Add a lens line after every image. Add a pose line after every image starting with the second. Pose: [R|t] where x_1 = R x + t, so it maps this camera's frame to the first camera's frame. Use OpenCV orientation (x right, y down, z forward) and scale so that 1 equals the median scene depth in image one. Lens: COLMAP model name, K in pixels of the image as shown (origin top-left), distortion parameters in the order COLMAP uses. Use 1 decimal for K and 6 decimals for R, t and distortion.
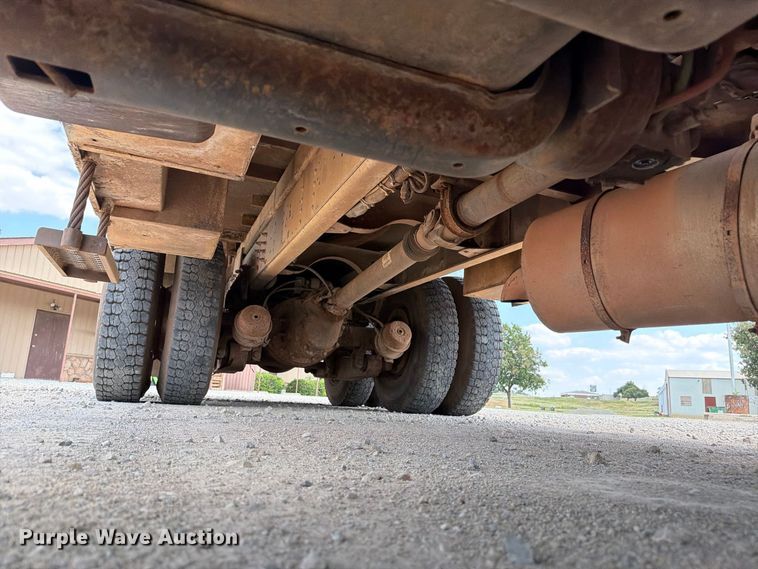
lens RADIAL K [[531.1, 0, 379.0], [0, 531.1, 284.5], [0, 0, 1]] dist [0.085190, -0.115038]
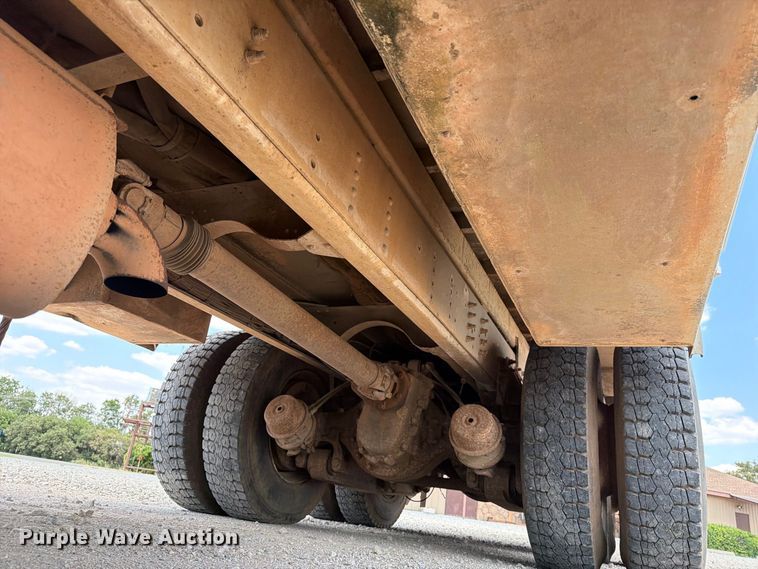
lens RADIAL K [[531.1, 0, 379.0], [0, 531.1, 284.5], [0, 0, 1]] dist [0.085190, -0.115038]
pose [[0.697248, -0.239850, -0.675513, 0.417762], [0.062403, 0.959093, -0.276129, 0.099420], [0.714109, 0.150377, 0.683692, 0.450233]]
